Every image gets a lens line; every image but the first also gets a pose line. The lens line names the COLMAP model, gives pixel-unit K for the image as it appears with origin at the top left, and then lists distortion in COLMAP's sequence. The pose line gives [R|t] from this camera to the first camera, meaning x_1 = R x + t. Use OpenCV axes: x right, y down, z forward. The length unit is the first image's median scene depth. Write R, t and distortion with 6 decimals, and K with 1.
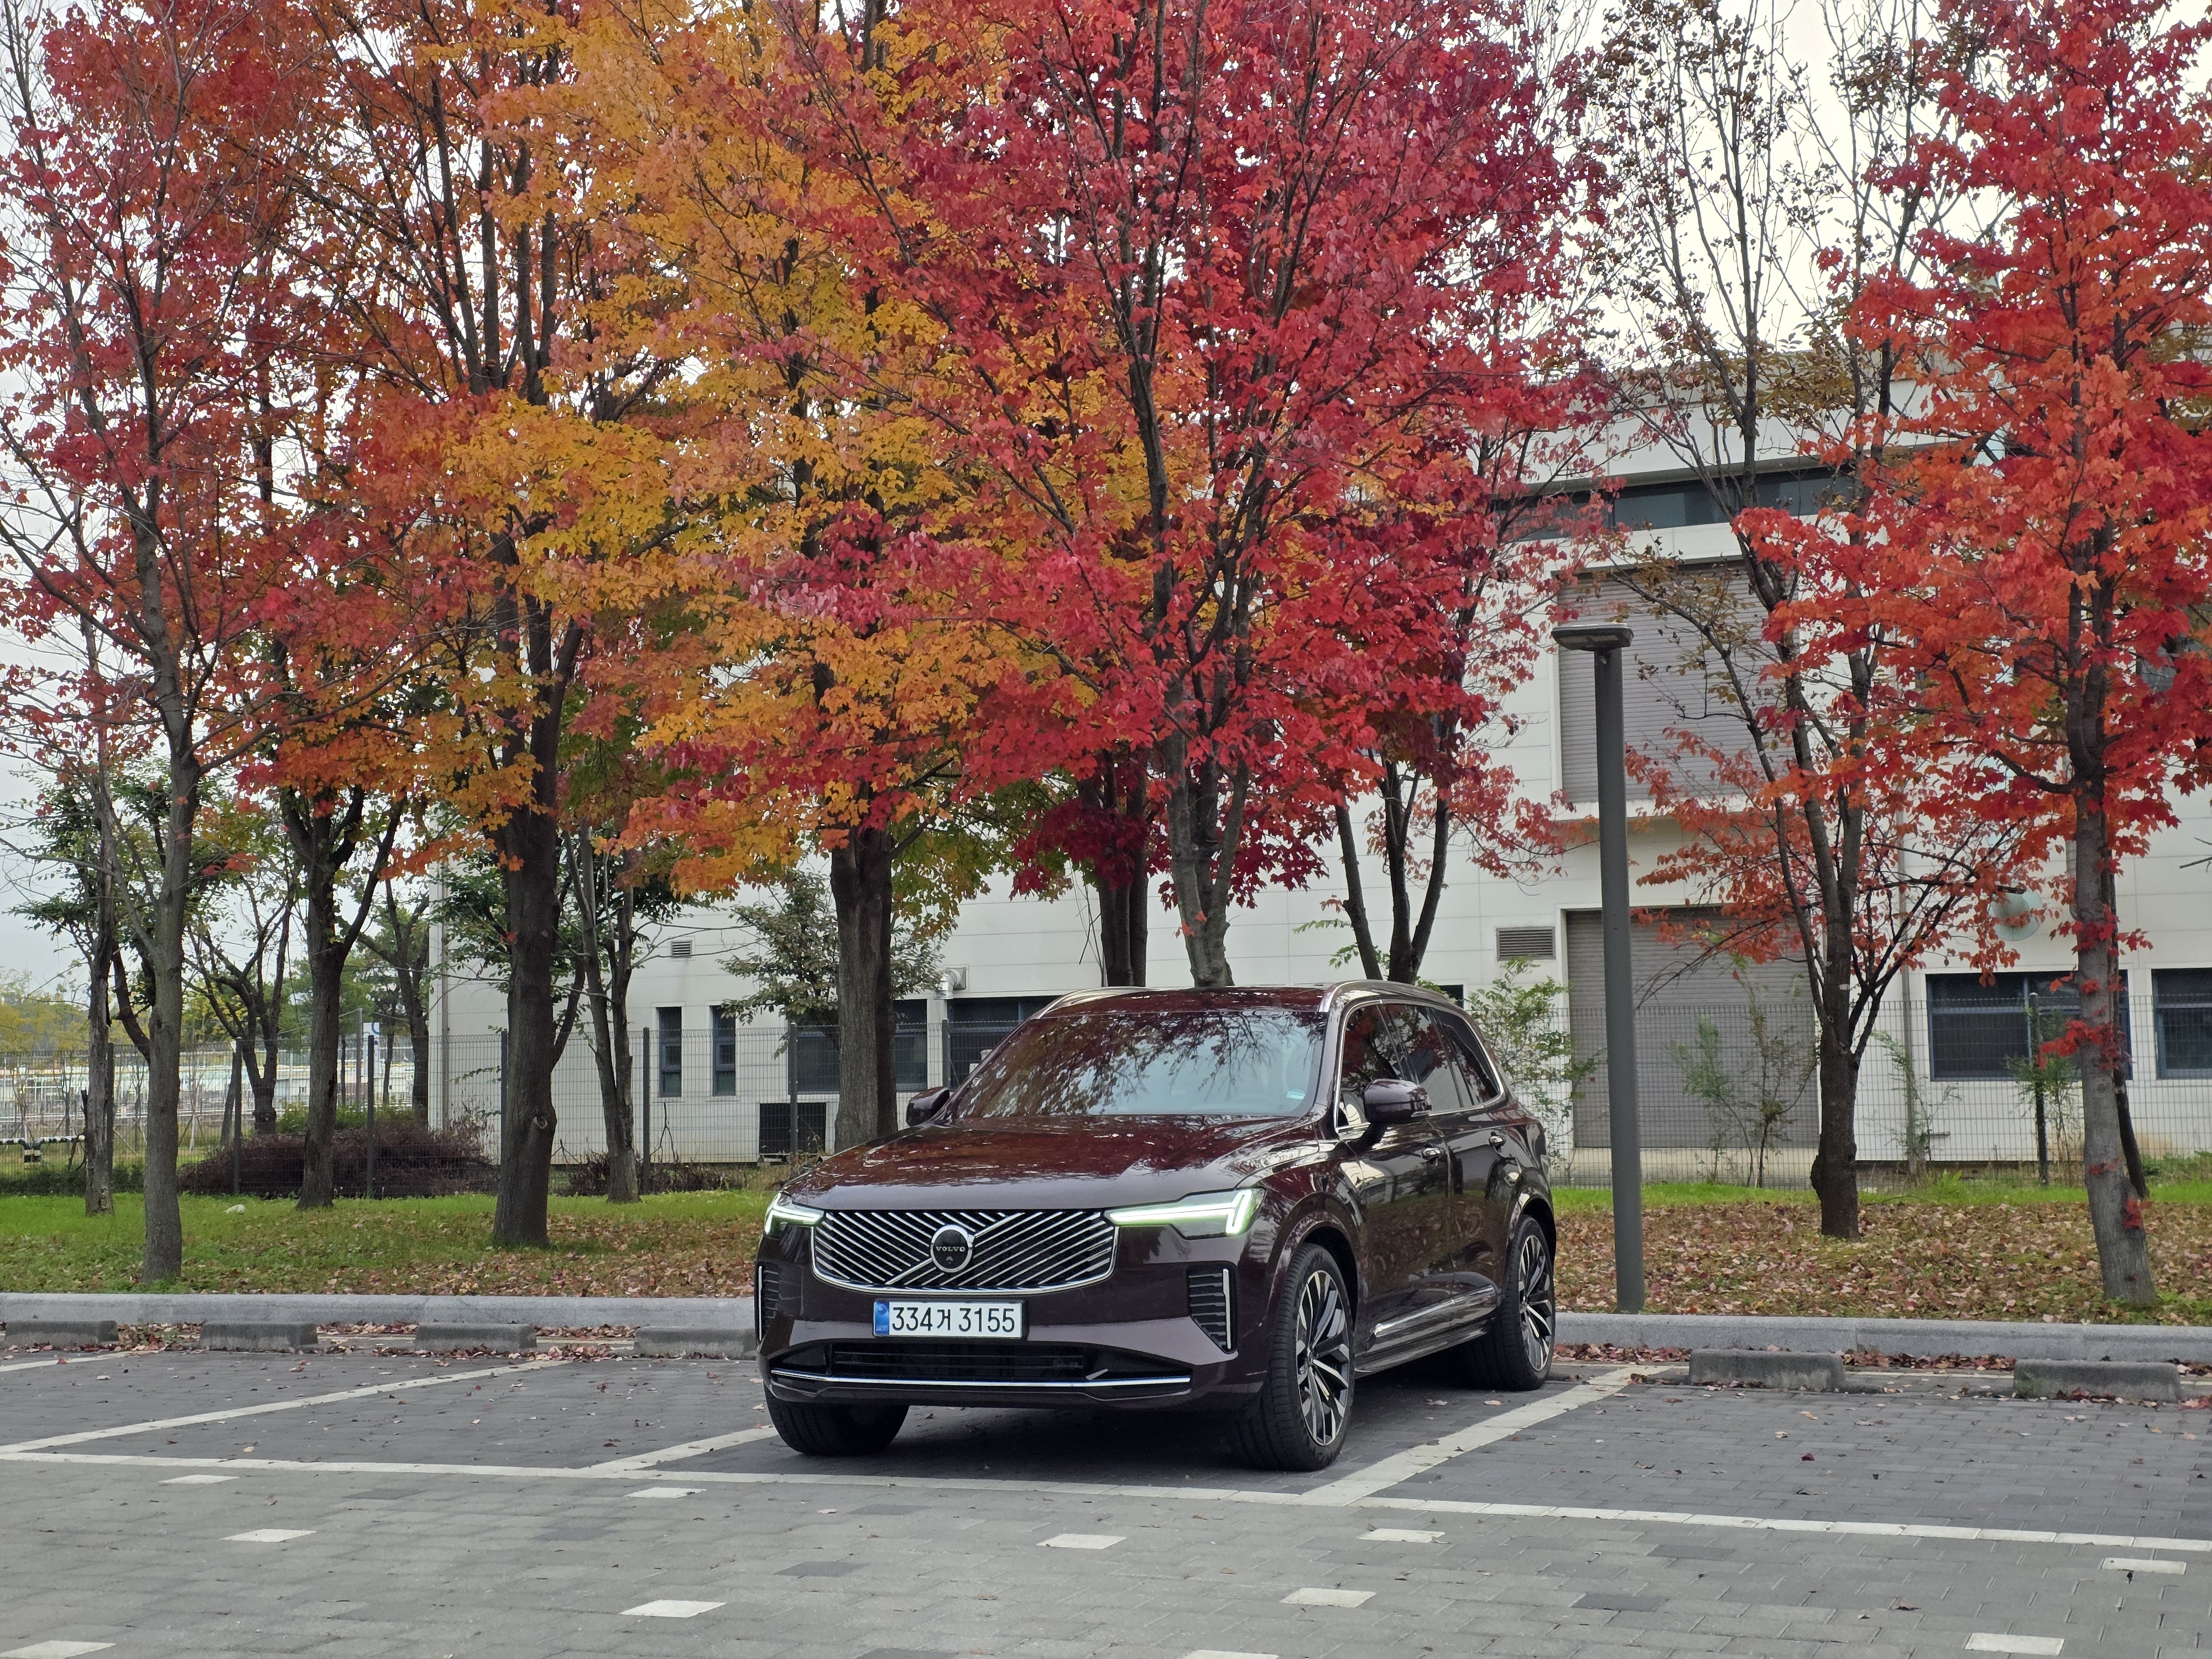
lens RADIAL K [[2970.7, 0, 1109.5], [0, 2970.7, 824.2], [0, 0, 1]] dist [0.121620, 0.000000]
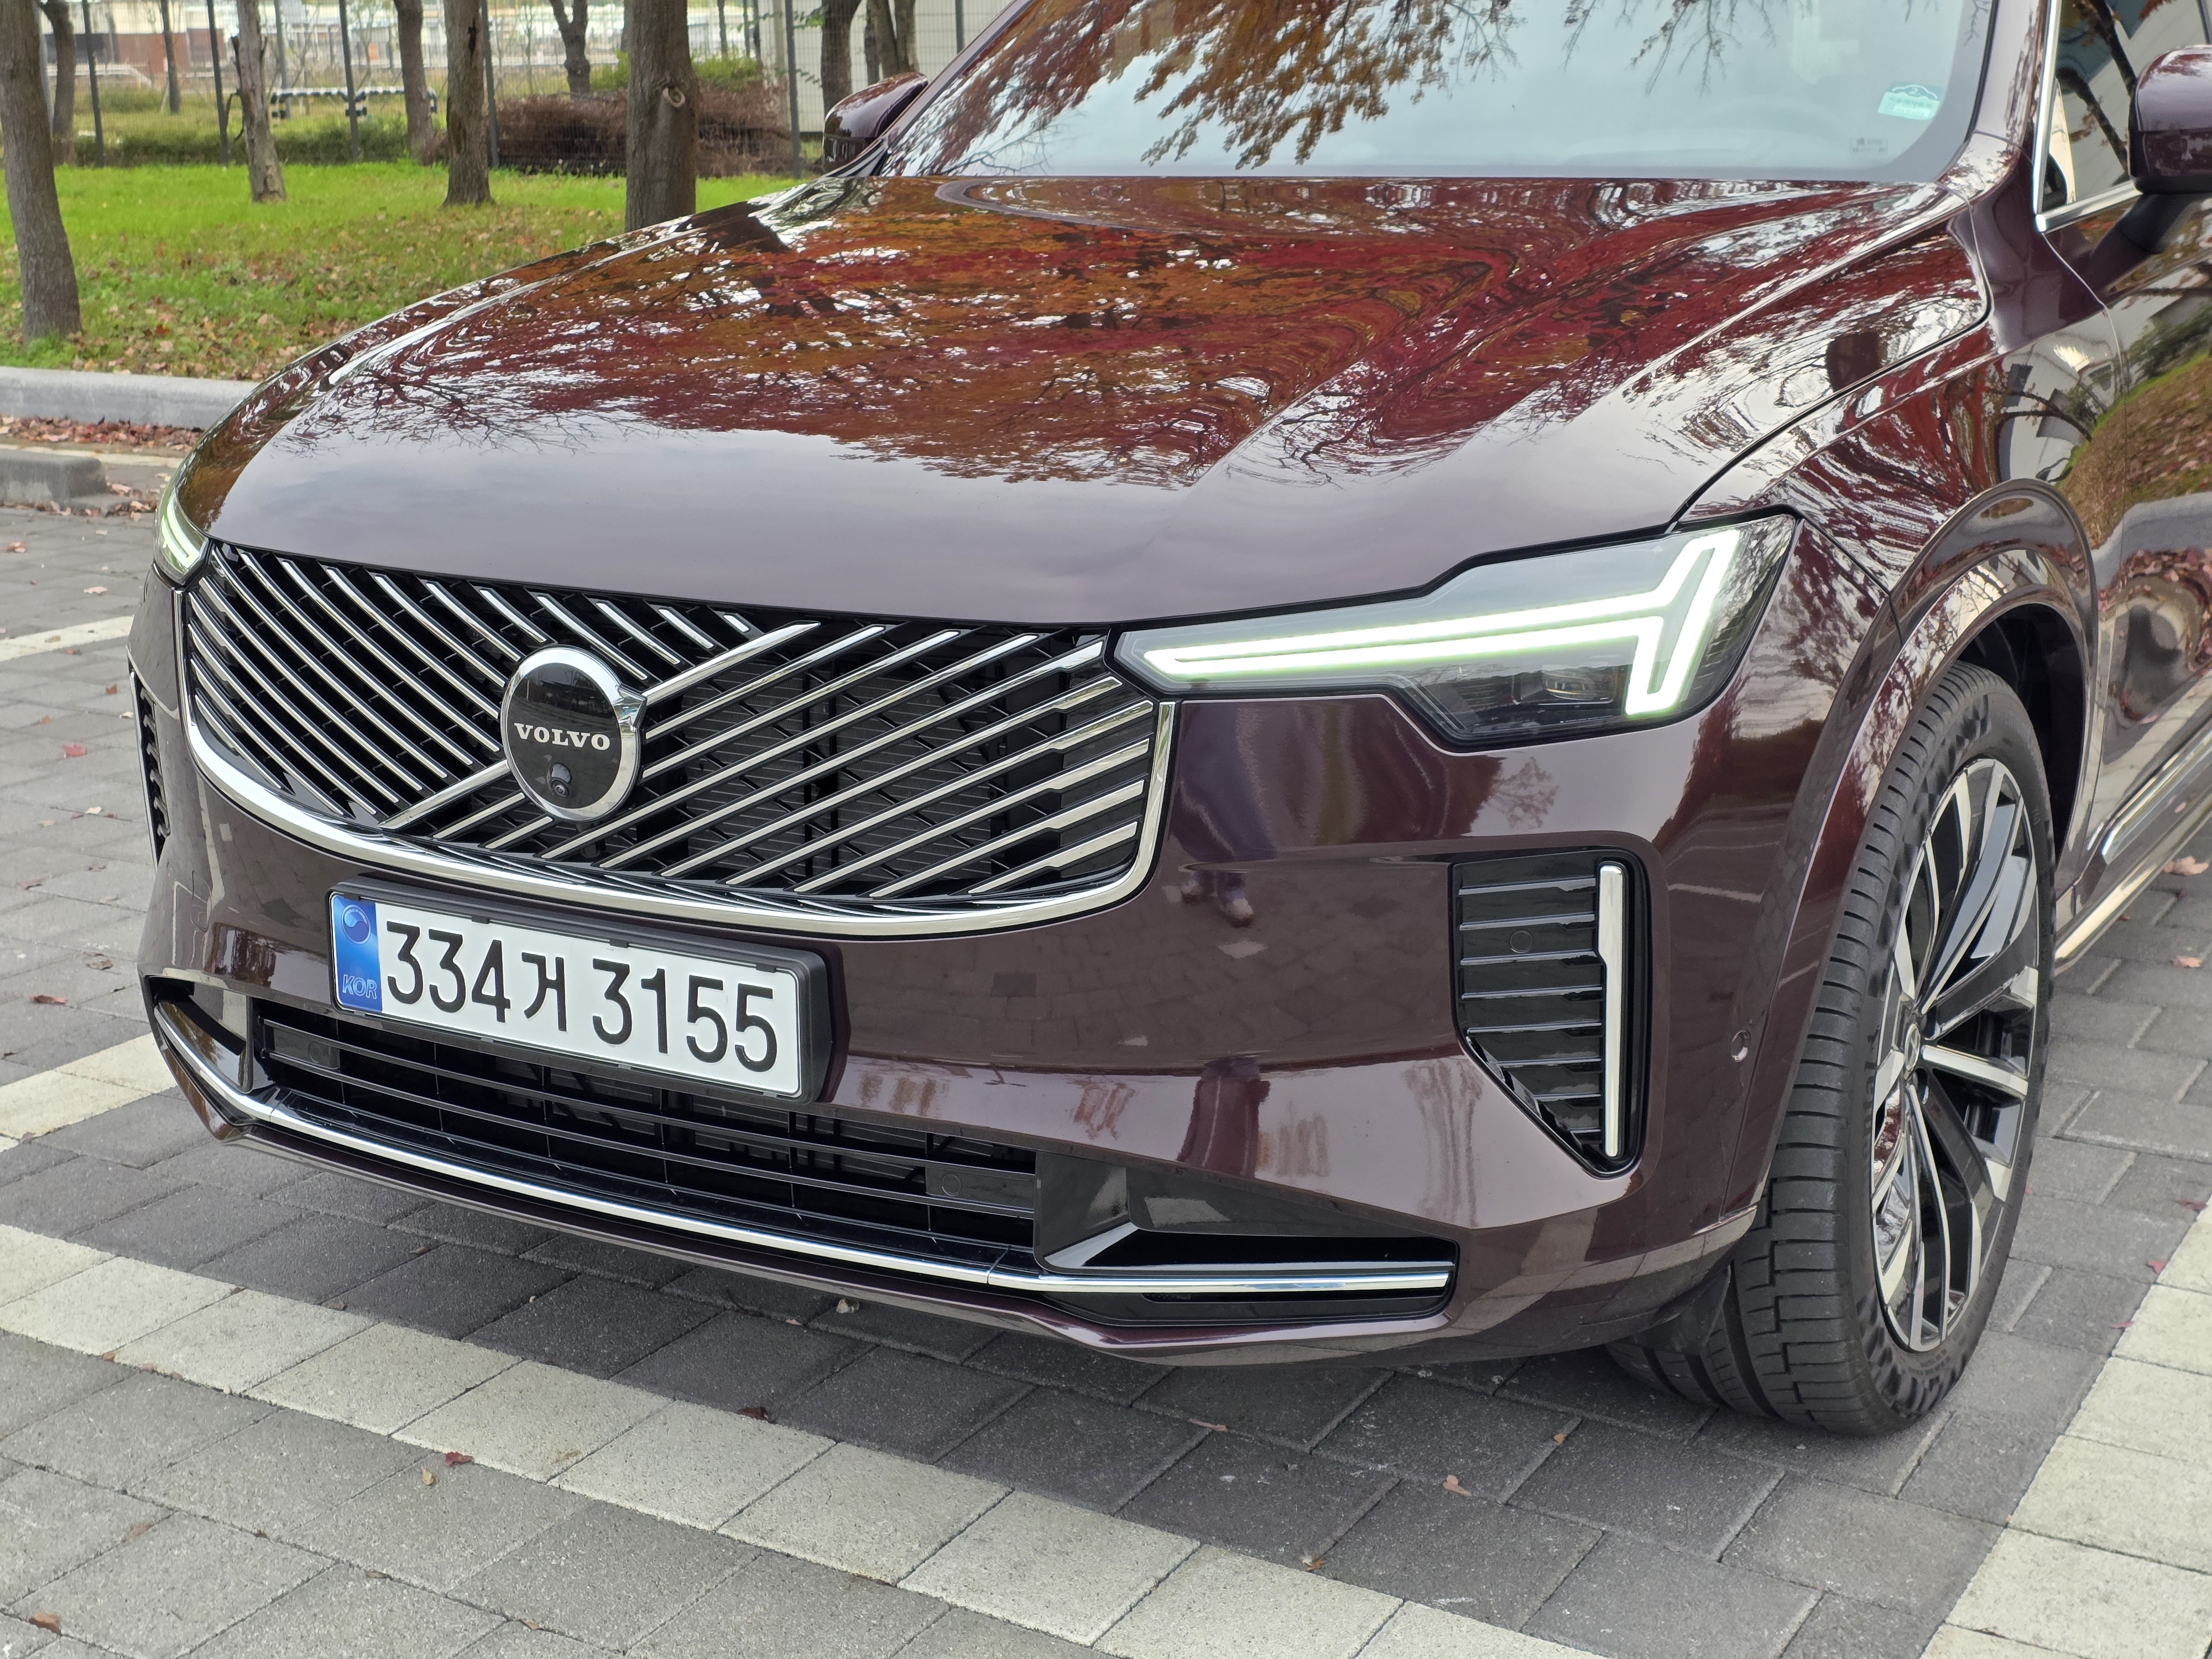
lens RADIAL K [[2970.7, 0, 1098.7], [0, 2970.7, 811.7], [0, 0, 1]] dist [0.121620, 0.000000]
pose [[0.986770, 0.043426, -0.156200, 0.035329], [0.011312, 0.942669, 0.333536, 0.060992], [0.161729, -0.330891, 0.929707, 0.759532]]
